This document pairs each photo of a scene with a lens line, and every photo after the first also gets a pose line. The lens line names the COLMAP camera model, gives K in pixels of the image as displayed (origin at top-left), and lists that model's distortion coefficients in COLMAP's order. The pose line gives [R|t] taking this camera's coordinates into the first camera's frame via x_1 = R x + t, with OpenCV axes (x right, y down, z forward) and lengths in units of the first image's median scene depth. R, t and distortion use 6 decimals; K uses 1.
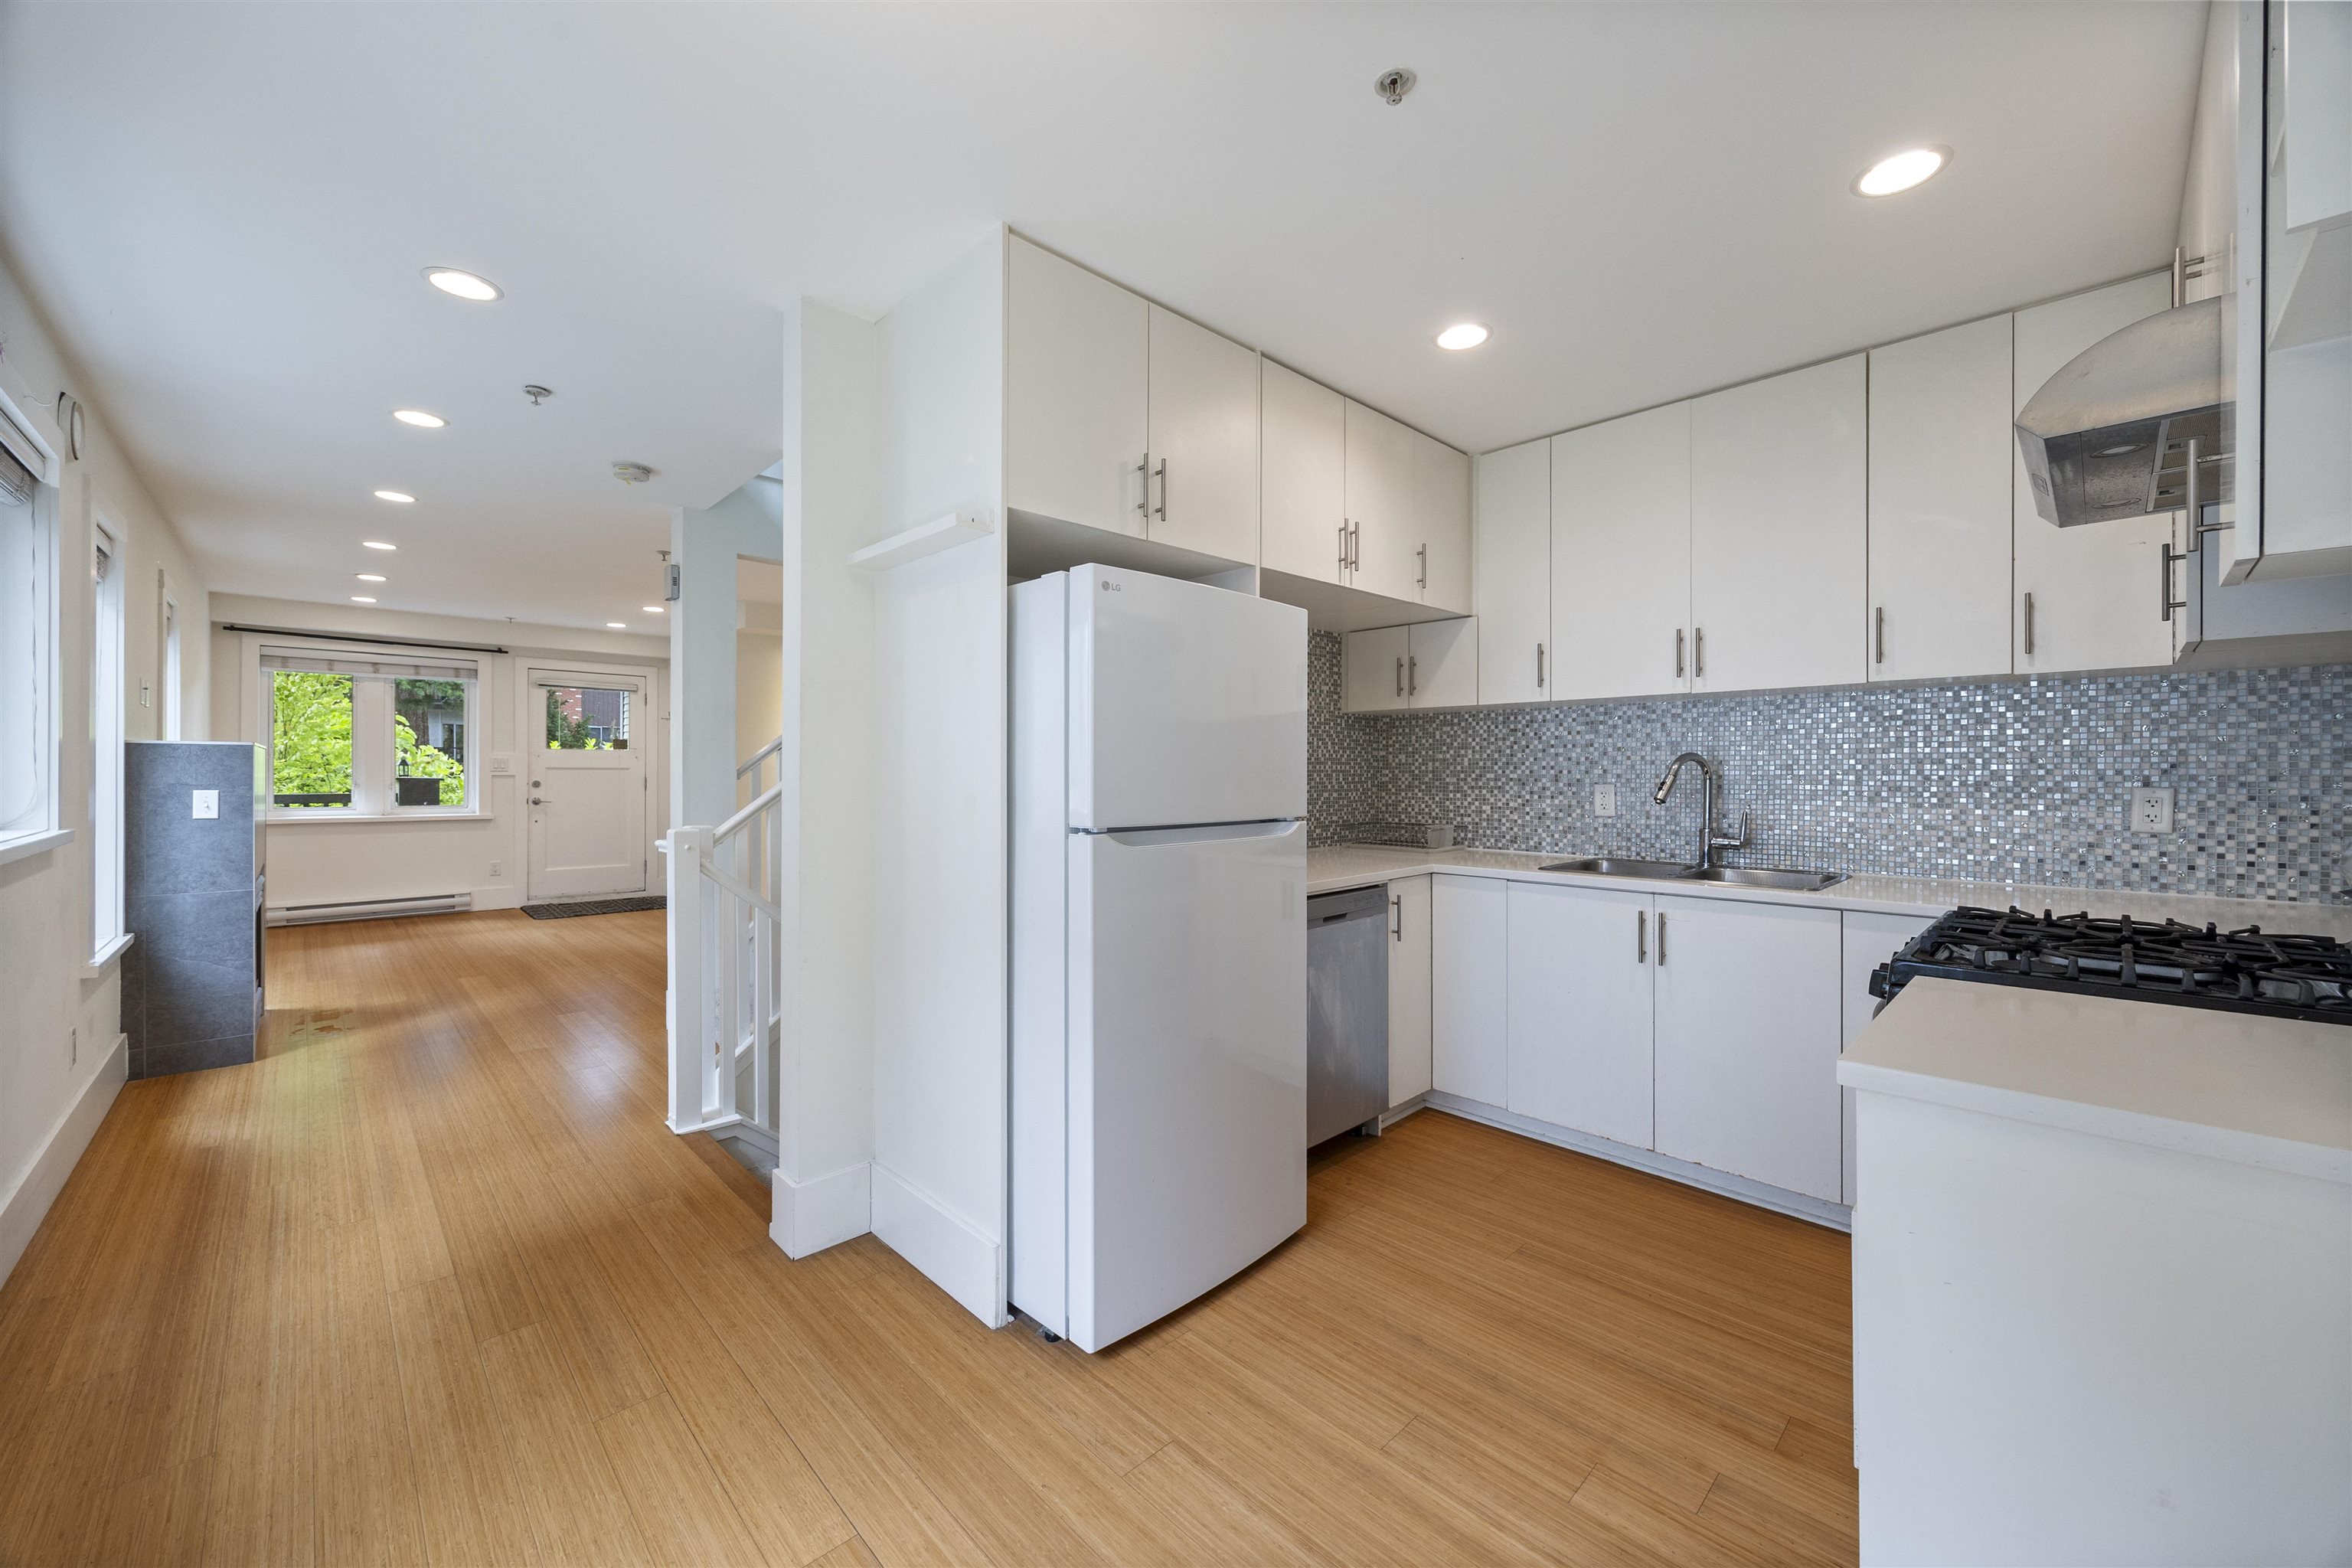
lens RADIAL K [[914.6, 0, 1183.7], [0, 914.6, 778.9], [0, 0, 1]] dist [-0.000234, 0.000876]
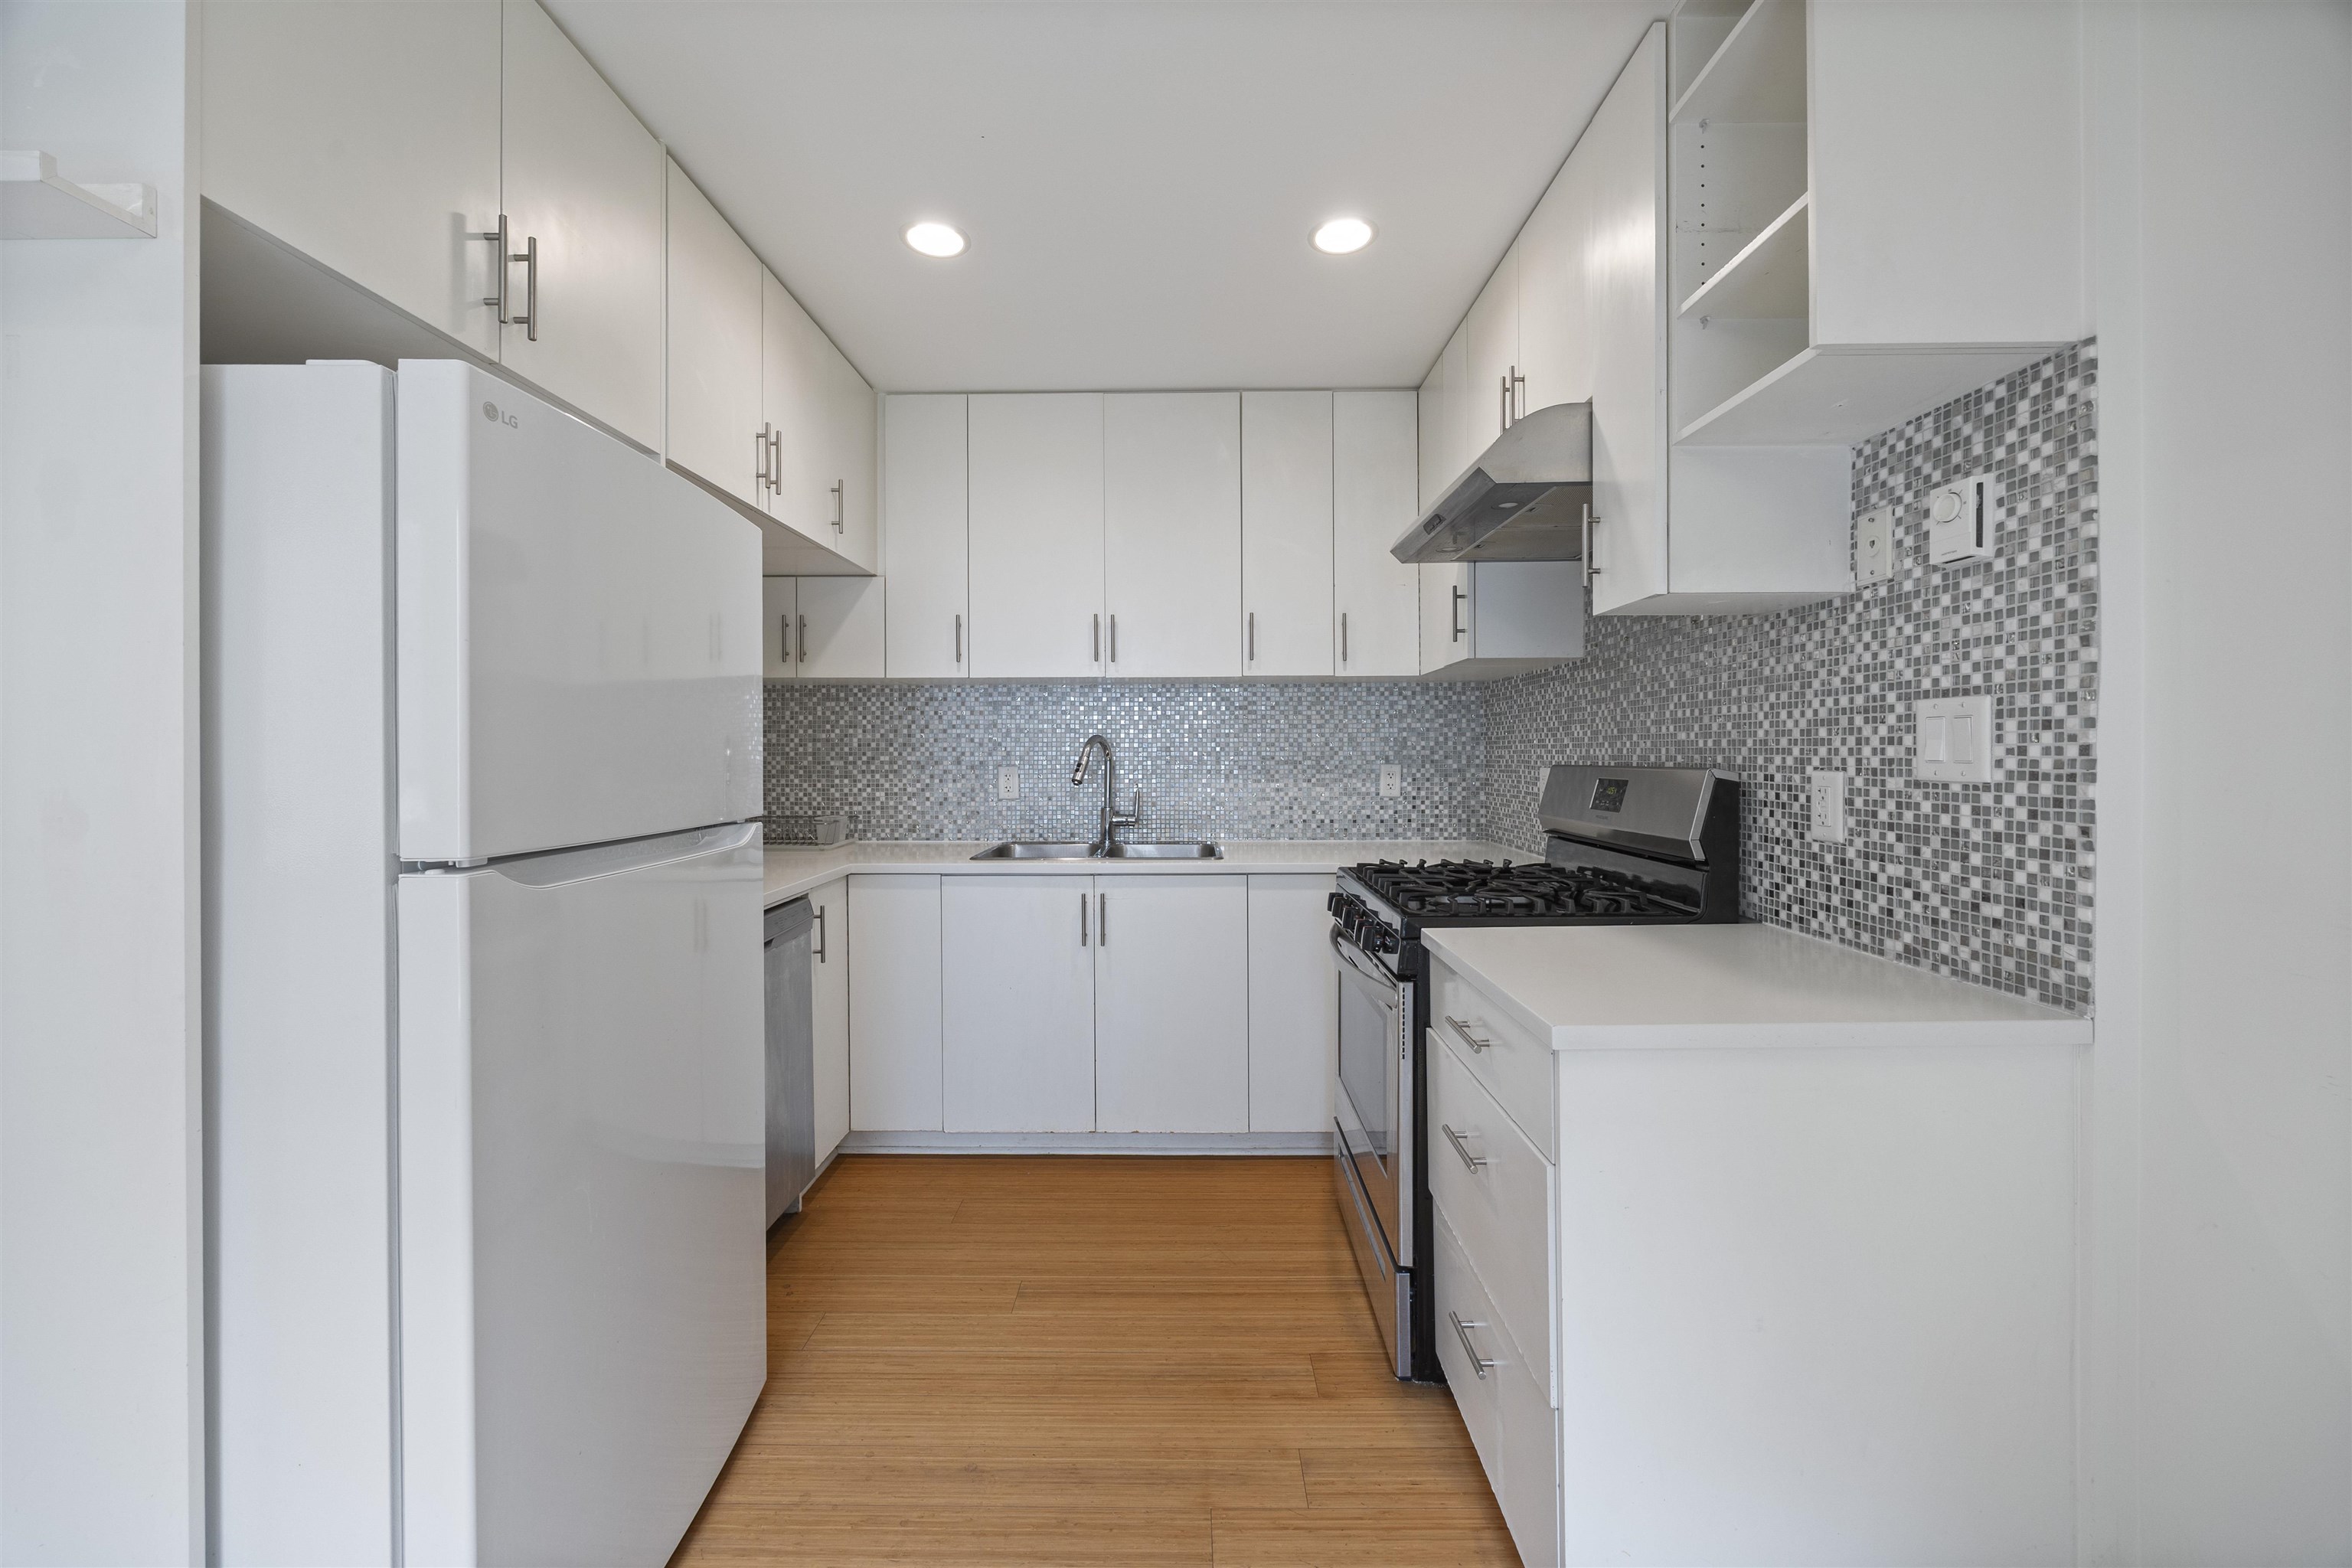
lens RADIAL K [[914.6, 0, 1190.0], [0, 914.6, 759.5], [0, 0, 1]] dist [-0.000234, 0.000876]
pose [[0.702638, -0.006403, 0.711519, -0.136682], [0.007998, 0.999967, 0.001101, -0.001452], [-0.711503, 0.004918, 0.702666, 0.243490]]
